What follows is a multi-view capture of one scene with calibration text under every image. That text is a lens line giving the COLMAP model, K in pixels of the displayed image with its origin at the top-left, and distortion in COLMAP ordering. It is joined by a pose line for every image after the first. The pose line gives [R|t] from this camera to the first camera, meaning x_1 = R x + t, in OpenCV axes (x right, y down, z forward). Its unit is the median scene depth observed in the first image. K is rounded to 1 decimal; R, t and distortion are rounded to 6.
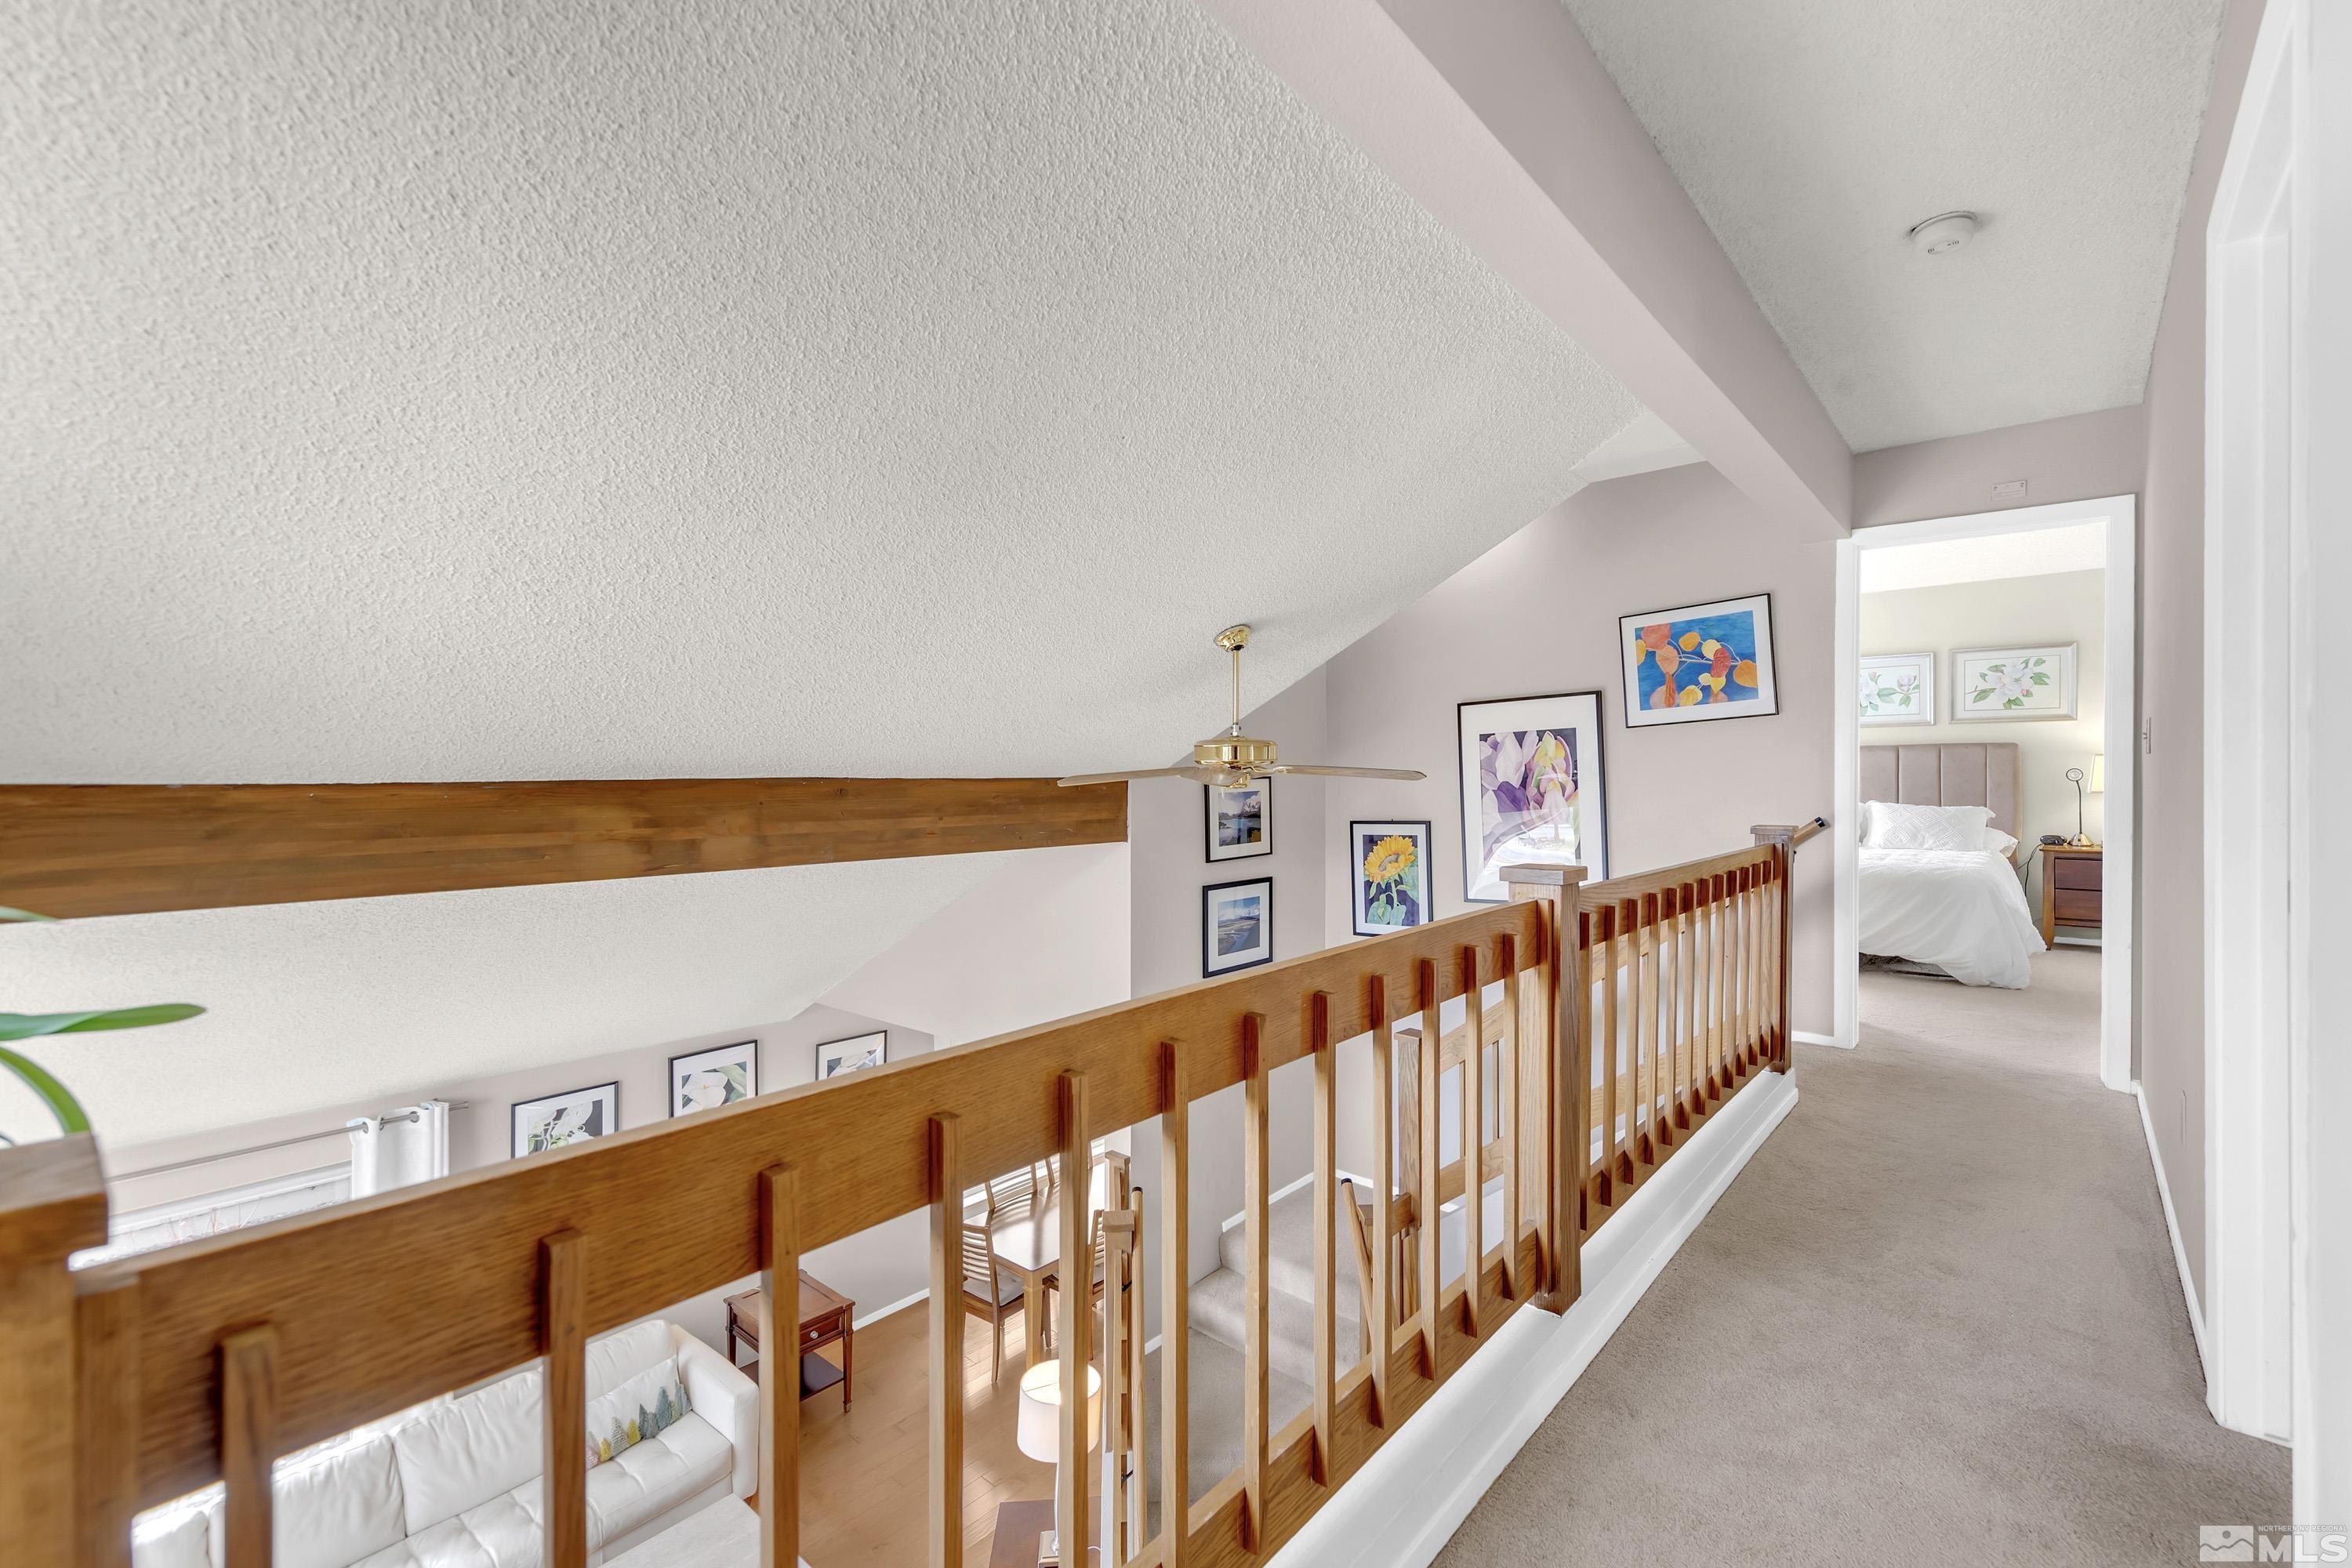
lens RADIAL K [[1016.1, 0, 1186.5], [0, 1016.1, 789.9], [0, 0, 1]] dist [0.002818, 0.000288]
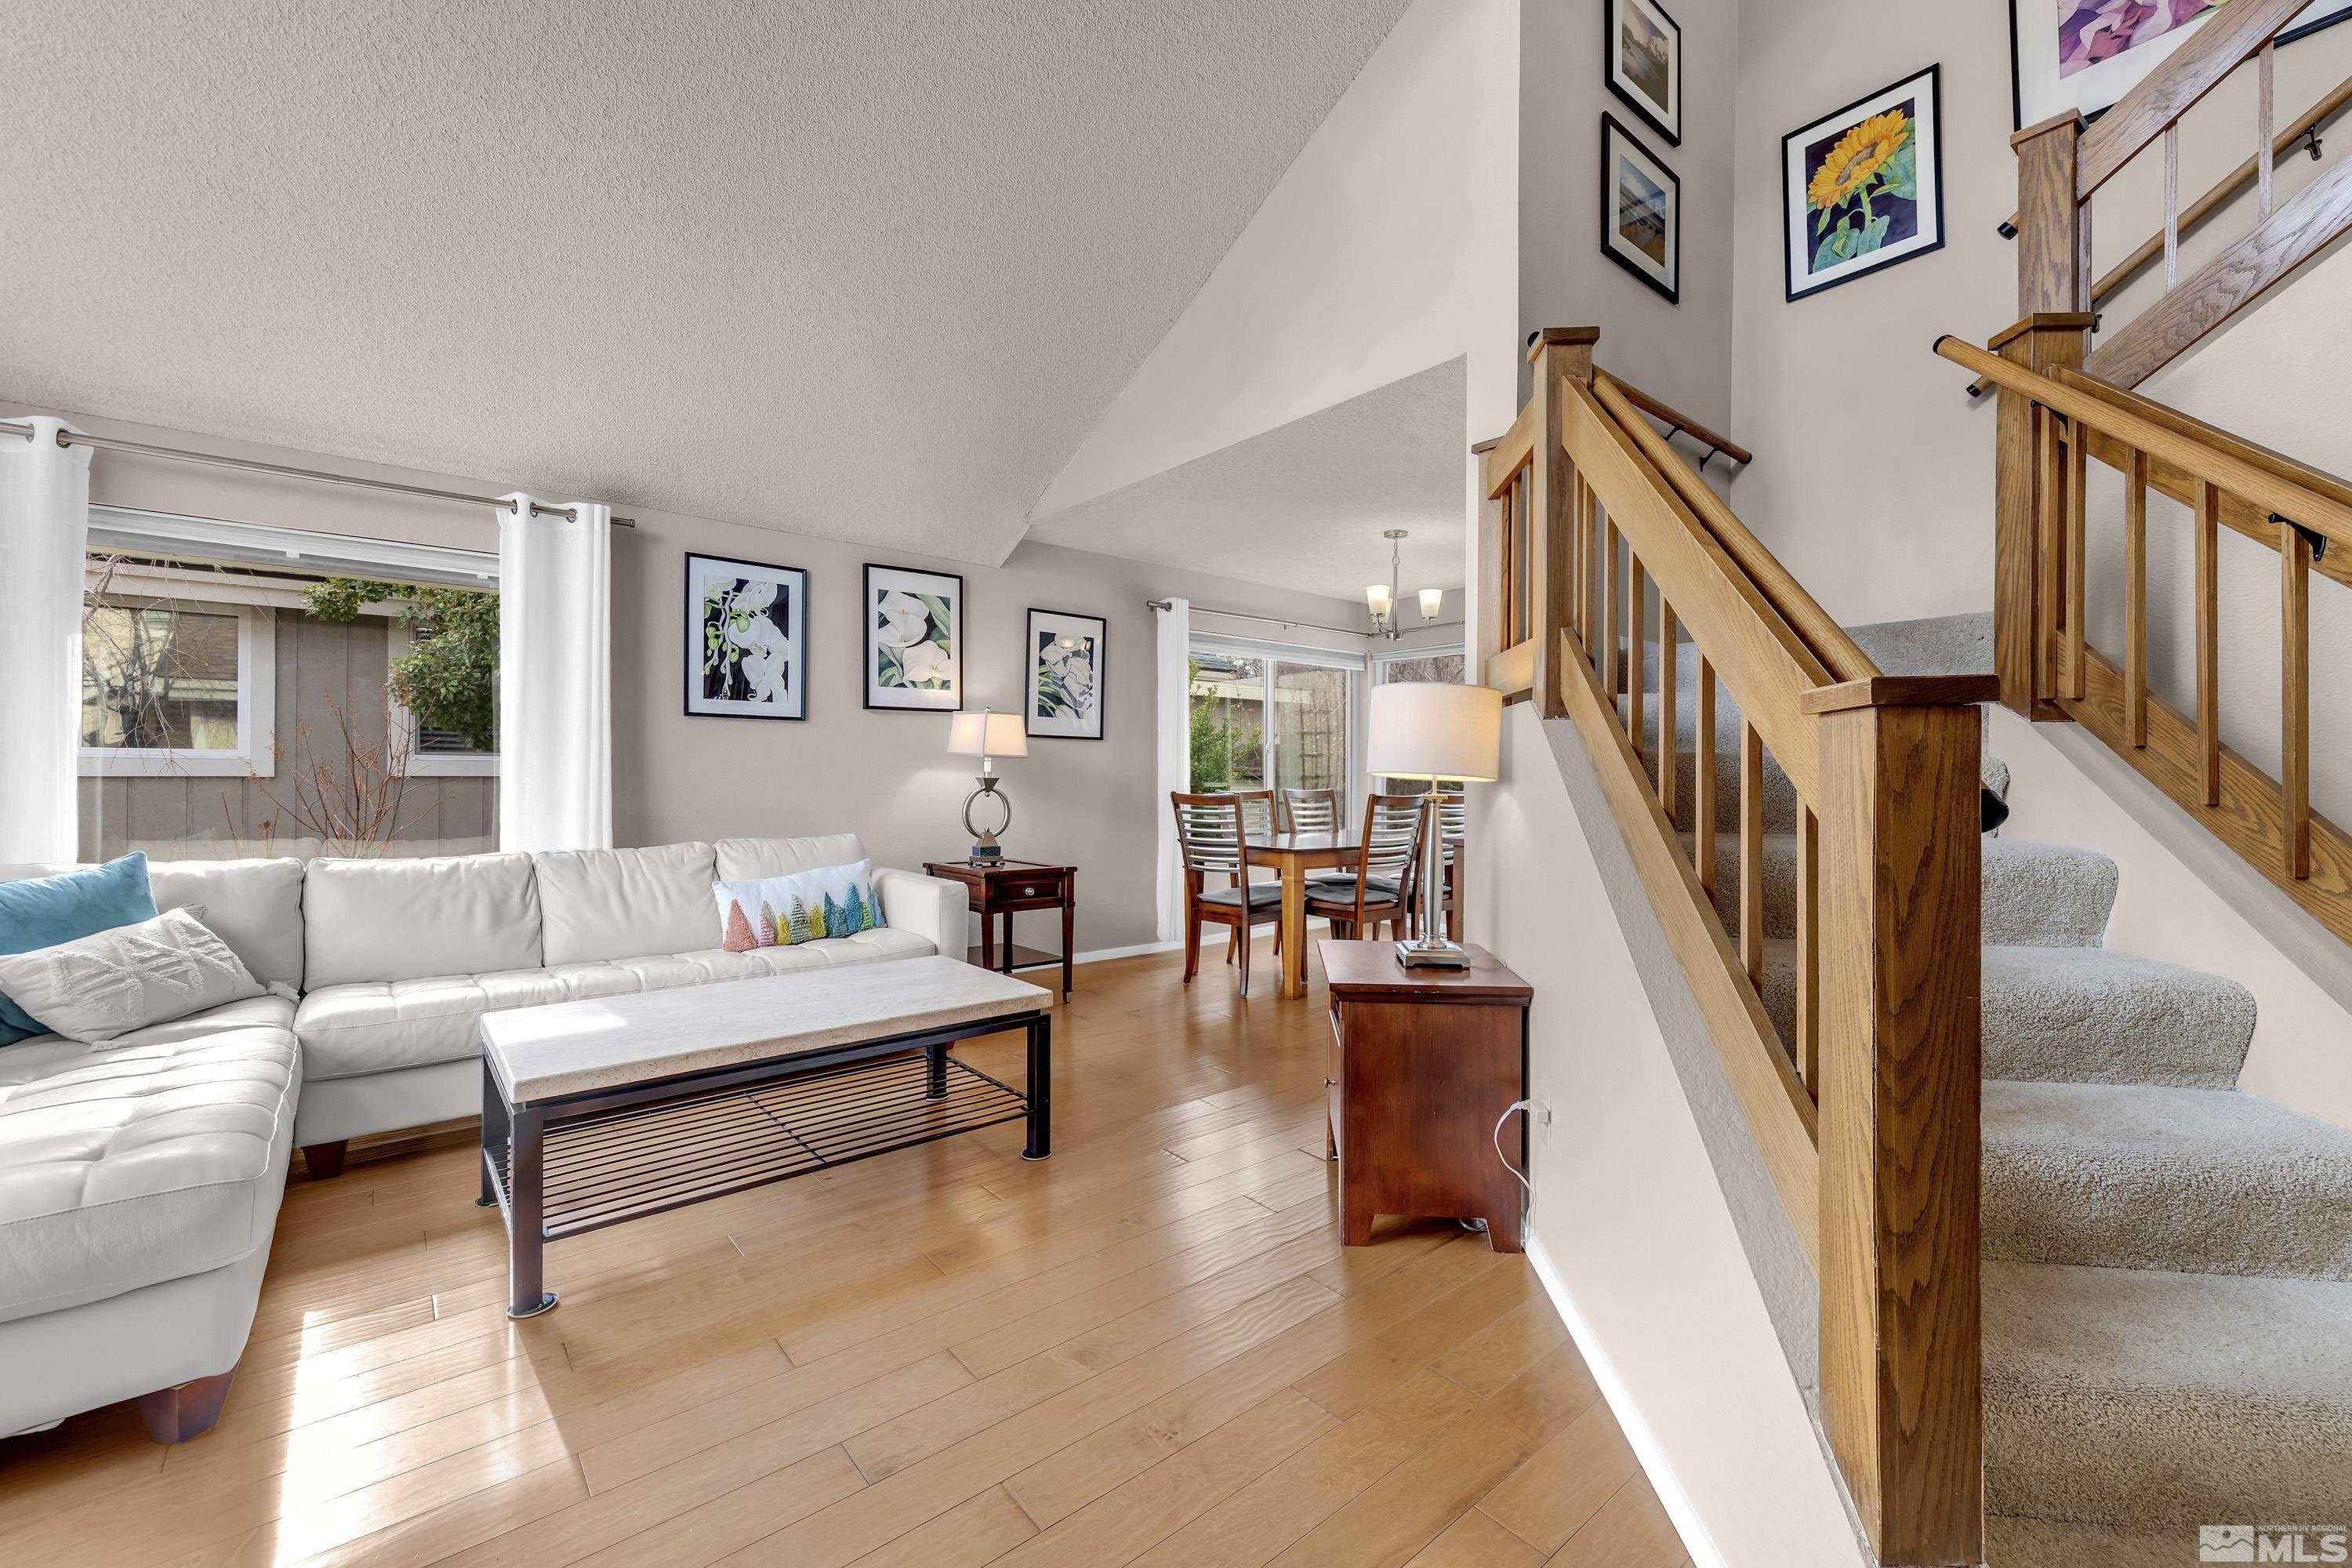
lens RADIAL K [[941.4, 0, 1158.0], [0, 941.4, 784.0], [0, 0, 1]] dist [0.001304, 0.000403]
pose [[0.984177, 0.001298, -0.177181, -0.157370], [-0.002723, 0.999966, -0.007802, 0.530389], [0.177165, 0.008161, 0.984147, 0.333180]]
